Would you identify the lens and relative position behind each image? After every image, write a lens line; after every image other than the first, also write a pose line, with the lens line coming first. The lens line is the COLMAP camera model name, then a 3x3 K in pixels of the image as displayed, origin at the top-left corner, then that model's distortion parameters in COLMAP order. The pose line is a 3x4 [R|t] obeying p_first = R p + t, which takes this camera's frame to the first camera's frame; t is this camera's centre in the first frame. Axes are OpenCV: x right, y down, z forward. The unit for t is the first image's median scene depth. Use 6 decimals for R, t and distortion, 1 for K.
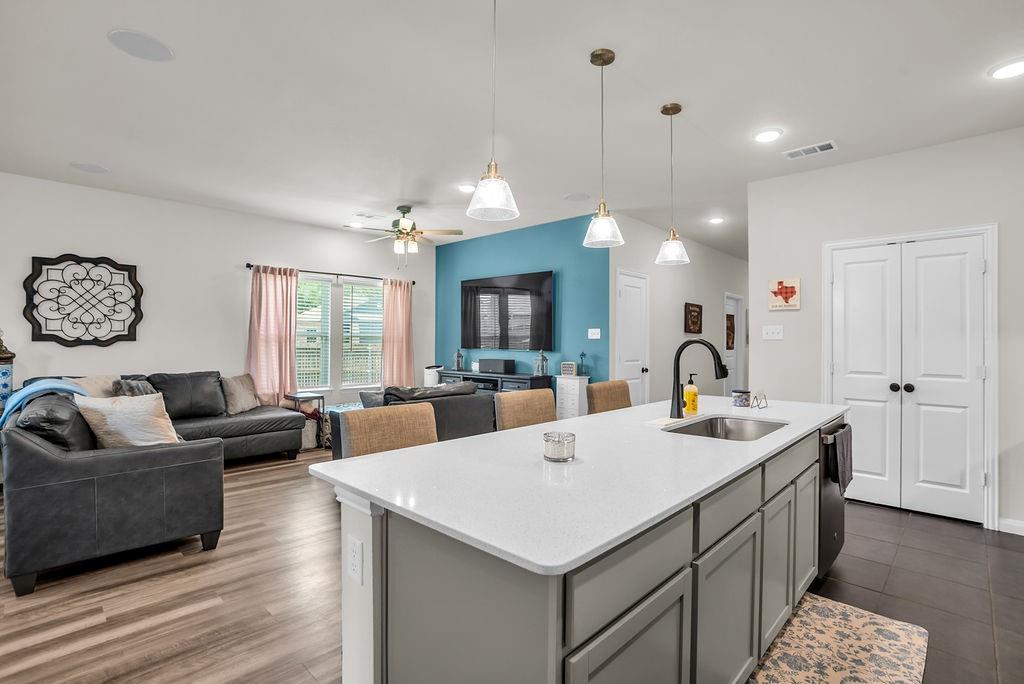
lens RADIAL K [[491.6, 0, 512.4], [0, 491.6, 337.6], [0, 0, 1]] dist [-0.058167, 0.028348]
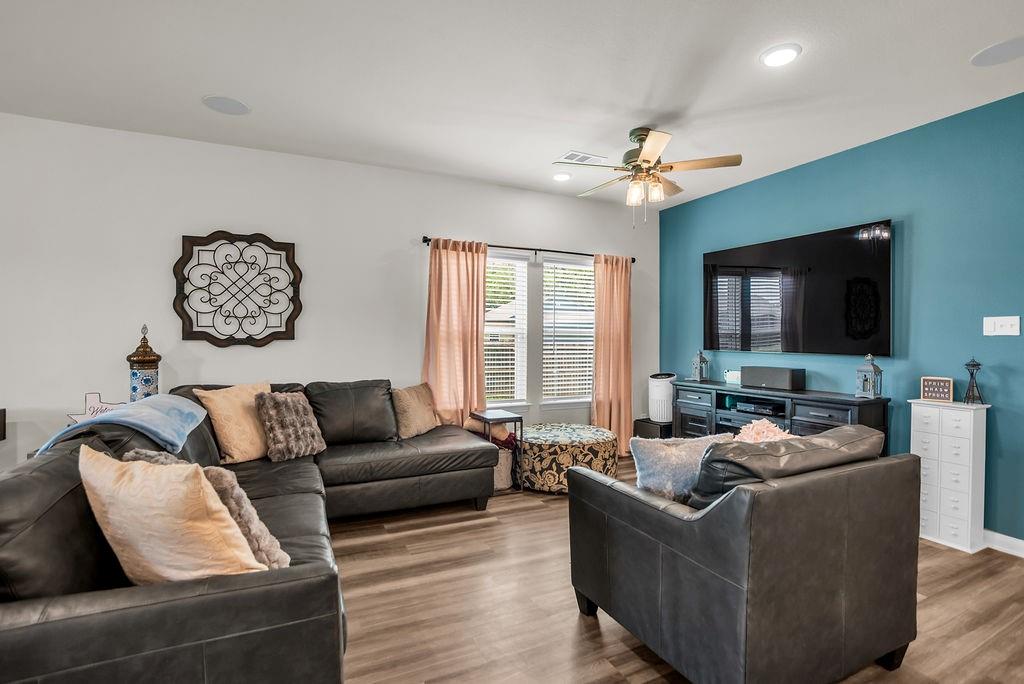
lens RADIAL K [[491.6, 0, 512.4], [0, 491.6, 337.6], [0, 0, 1]] dist [-0.058167, 0.028348]
pose [[0.938576, -0.001763, -0.345069, -0.181945], [0.002857, 0.999992, 0.002662, 0.002484], [0.345062, -0.003484, 0.938574, 0.386534]]
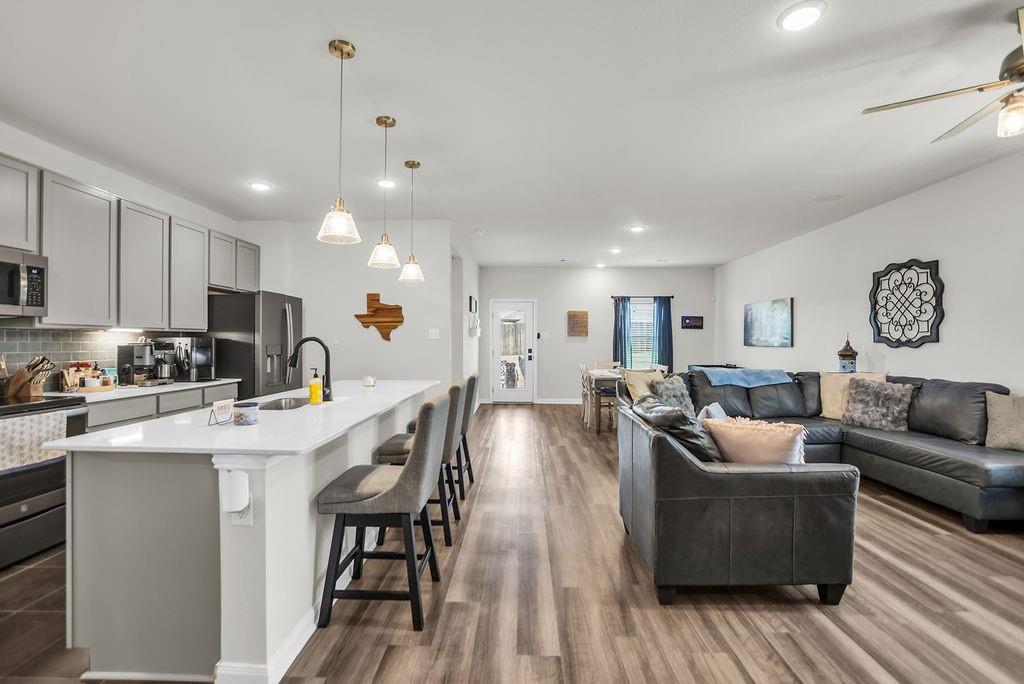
lens RADIAL K [[471.3, 0, 515.1], [0, 471.3, 338.8], [0, 0, 1]] dist [-0.064644, 0.029244]
pose [[-0.728889, -0.008382, -0.684581, 0.406285], [0.000388, 0.999920, -0.012657, 0.011352], [0.684632, -0.009491, -0.728827, 1.105464]]
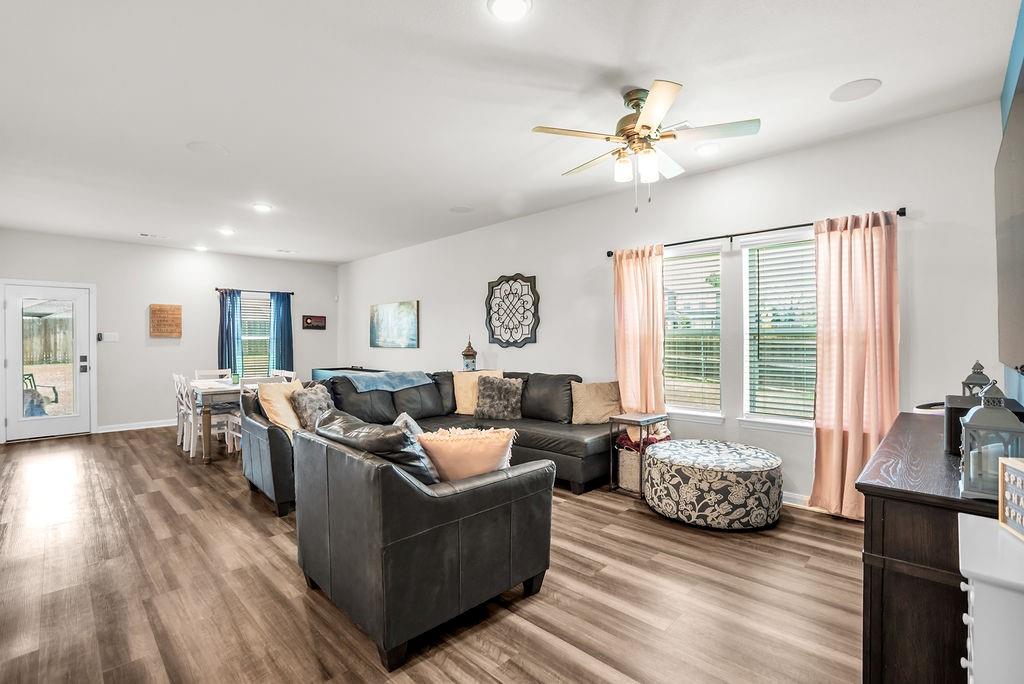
lens RADIAL K [[471.3, 0, 515.1], [0, 471.3, 338.8], [0, 0, 1]] dist [-0.064644, 0.029244]
pose [[-0.007416, -0.007310, -0.999946, 0.329083], [0.013161, 0.999886, -0.007407, 0.005295], [0.999886, -0.013216, -0.007319, 0.981594]]
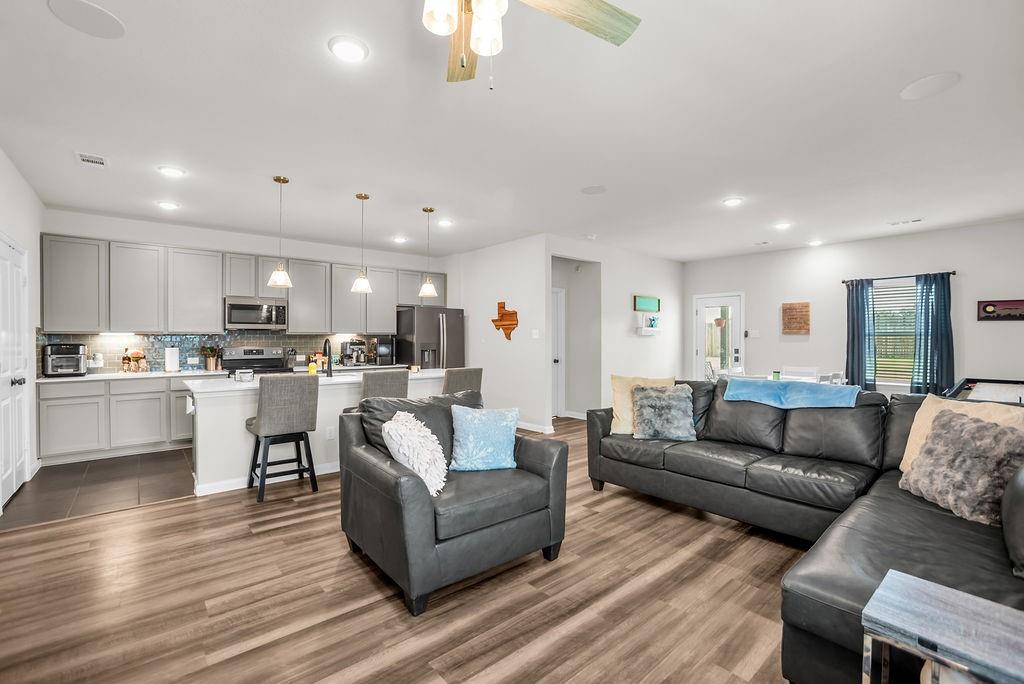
lens RADIAL K [[445.7, 0, 507.6], [0, 445.7, 342.2], [0, 0, 1]] dist [-0.032400, 0.000872]
pose [[-0.995486, -0.005270, 0.094765, -0.297653], [-0.005076, 0.999984, 0.002297, 0.005012], [-0.094775, 0.001806, -0.995497, 1.415653]]
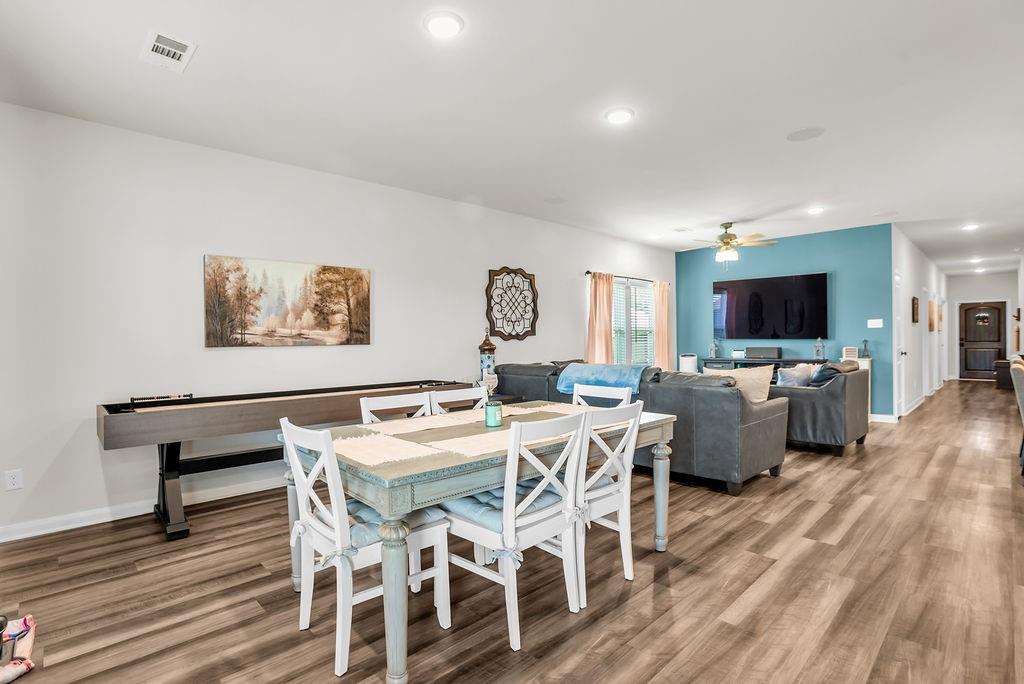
lens RADIAL K [[493.2, 0, 495.7], [0, 493.2, 337.8], [0, 0, 1]] dist [-0.044591, 0.000378]
pose [[0.998182, -0.017846, -0.057567, -0.831833], [0.018158, 0.999823, 0.004899, 0.005441], [0.057470, -0.005935, 0.998330, -0.285781]]
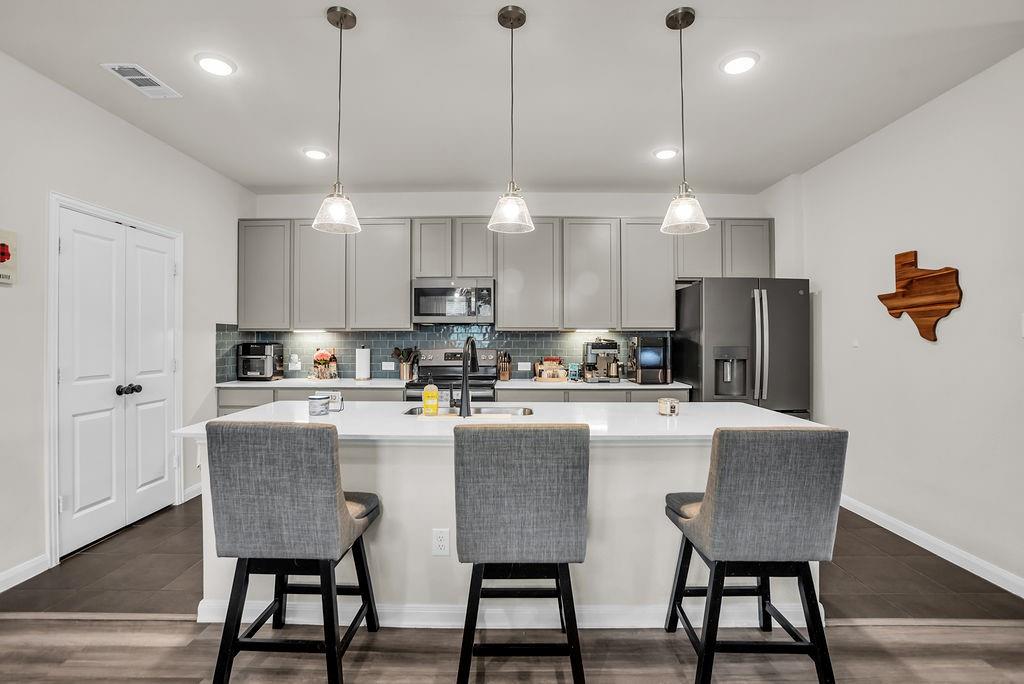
lens RADIAL K [[471.3, 0, 515.1], [0, 471.3, 338.8], [0, 0, 1]] dist [-0.064644, 0.029244]
pose [[-0.696049, -0.006760, 0.717962, -0.217126], [-0.009758, 0.999952, -0.000045, 0.002992], [-0.717928, -0.007037, -0.696082, 0.806093]]
